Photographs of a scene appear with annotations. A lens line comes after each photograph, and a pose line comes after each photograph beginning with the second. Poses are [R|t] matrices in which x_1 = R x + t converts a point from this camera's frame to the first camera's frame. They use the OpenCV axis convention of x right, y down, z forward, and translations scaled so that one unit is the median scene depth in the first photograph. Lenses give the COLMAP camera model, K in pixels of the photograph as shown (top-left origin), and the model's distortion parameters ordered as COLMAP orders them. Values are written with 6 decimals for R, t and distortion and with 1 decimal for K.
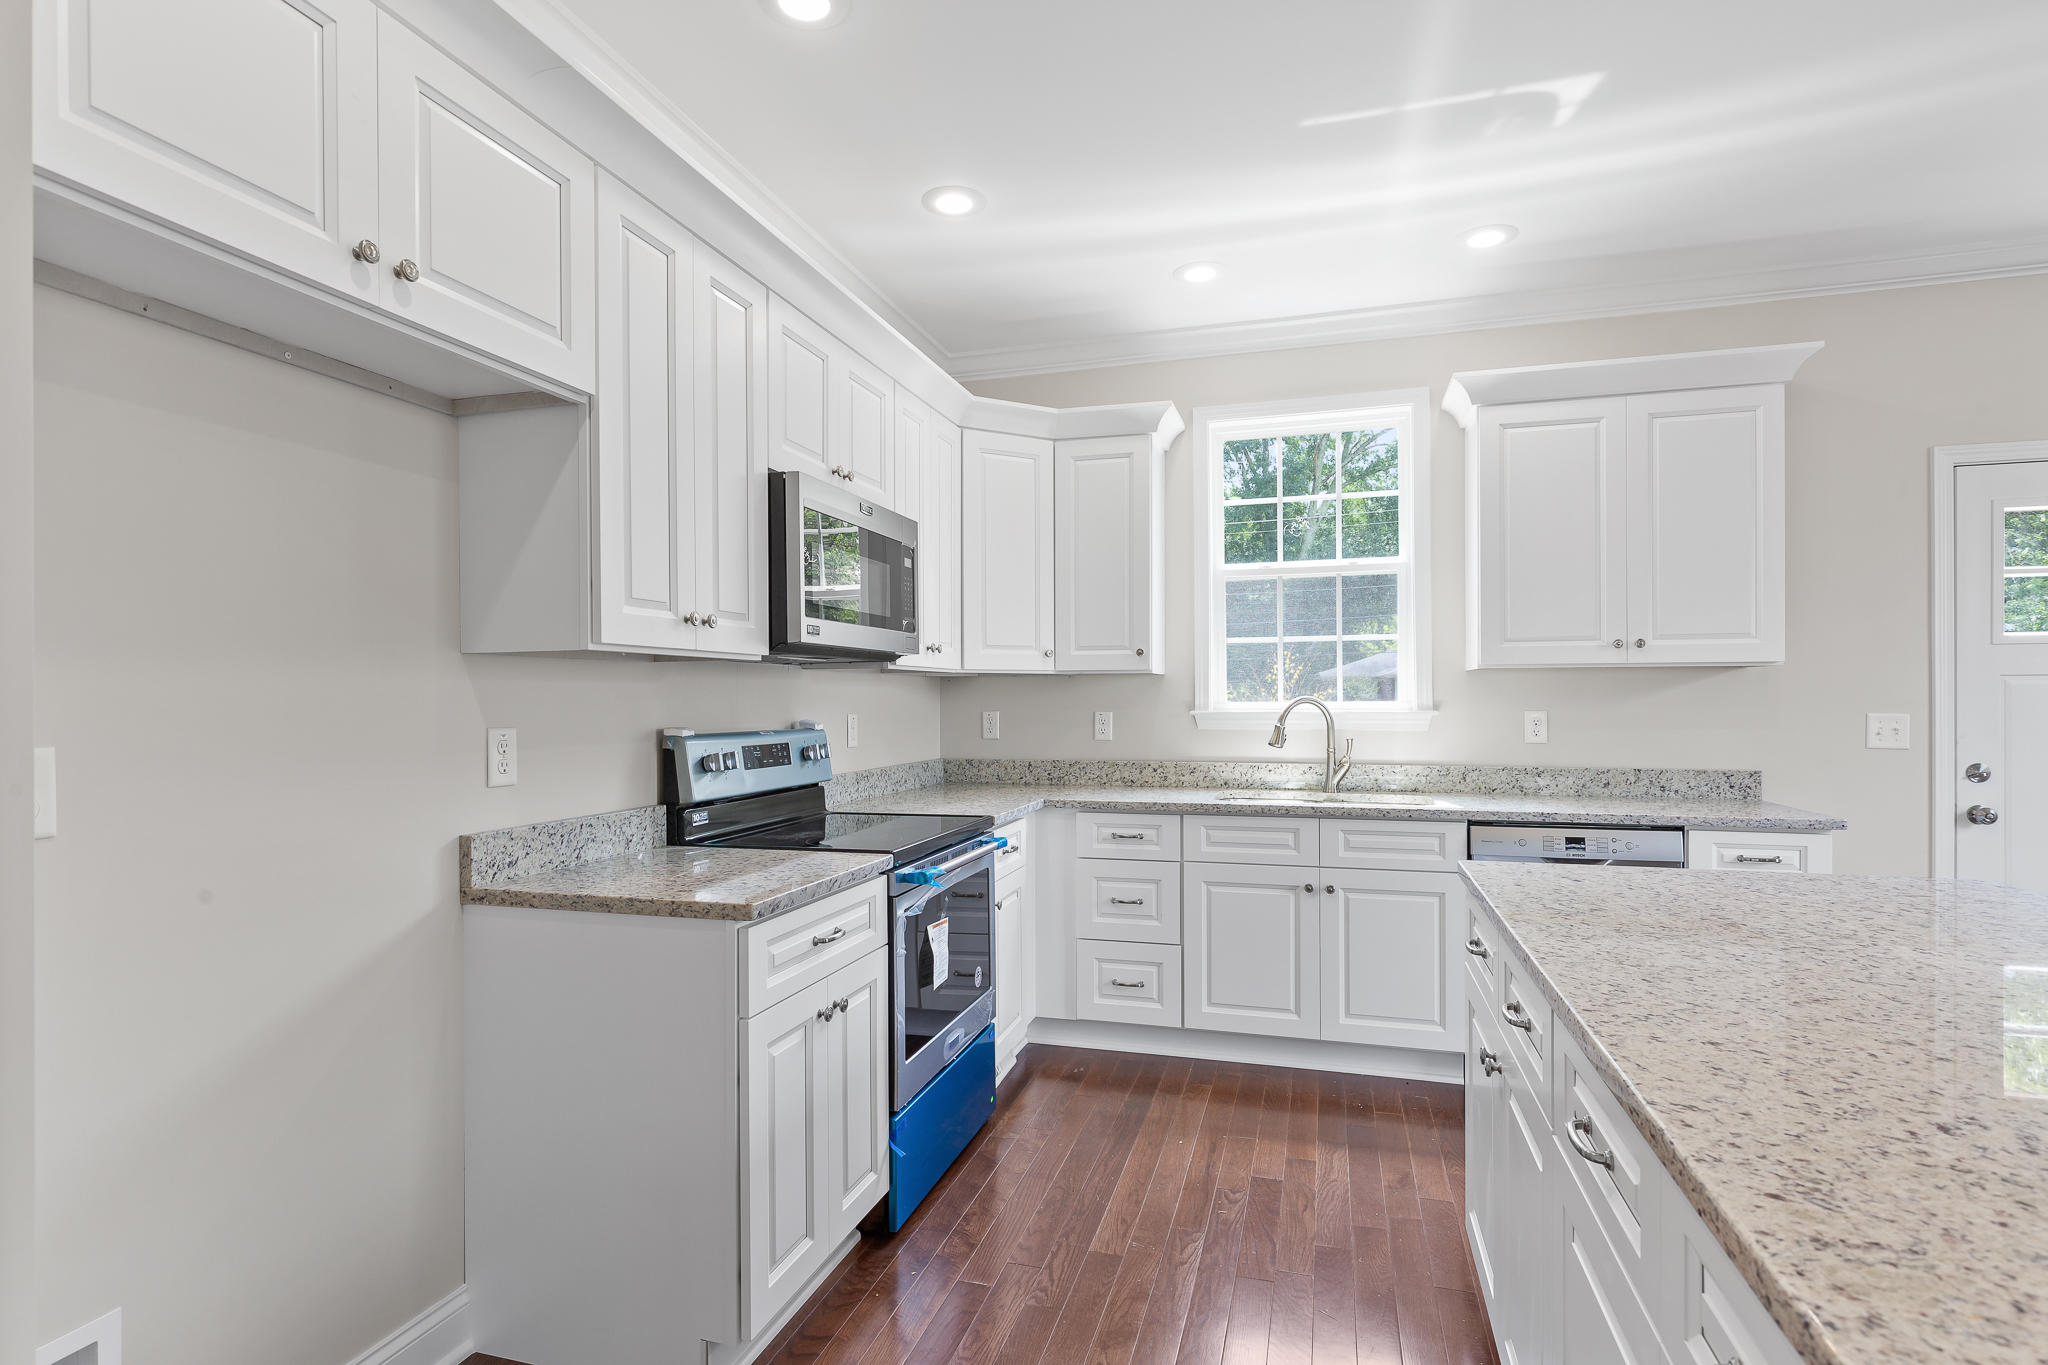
lens RADIAL K [[1033.0, 0, 1016.9], [0, 1033.0, 702.0], [0, 0, 1]] dist [-0.001550, -0.000982]
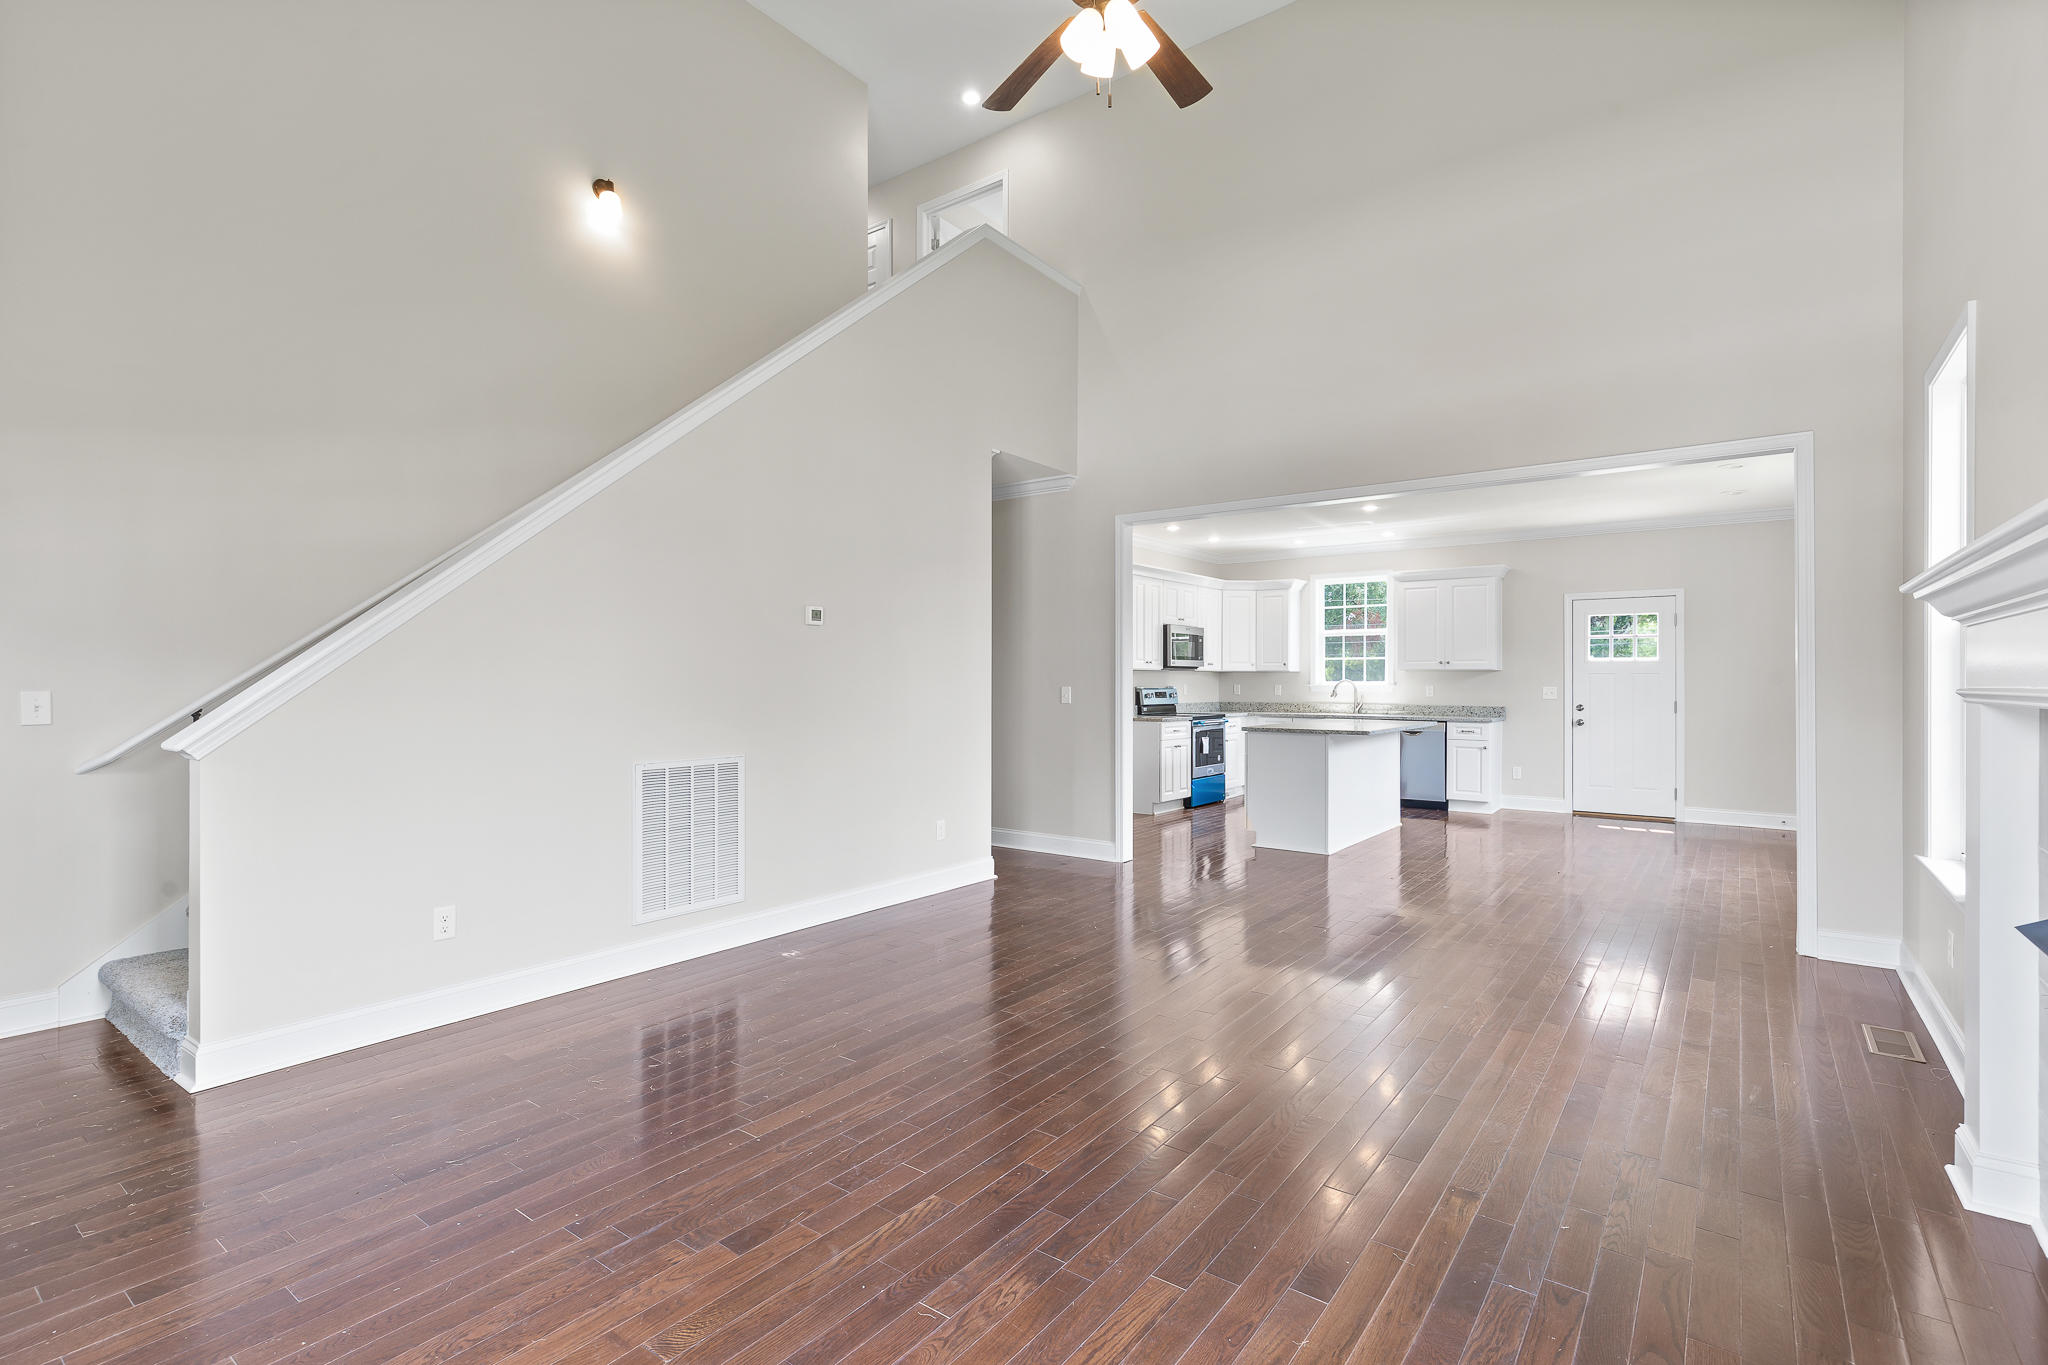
lens RADIAL K [[950.3, 0, 1010.4], [0, 950.3, 681.8], [0, 0, 1]] dist [0.009368, 0.000203]
pose [[0.937518, 0.006270, -0.347881, 0.387838], [-0.006777, 0.999977, -0.000241, 0.008505], [0.347871, 0.002584, 0.937539, -2.109980]]
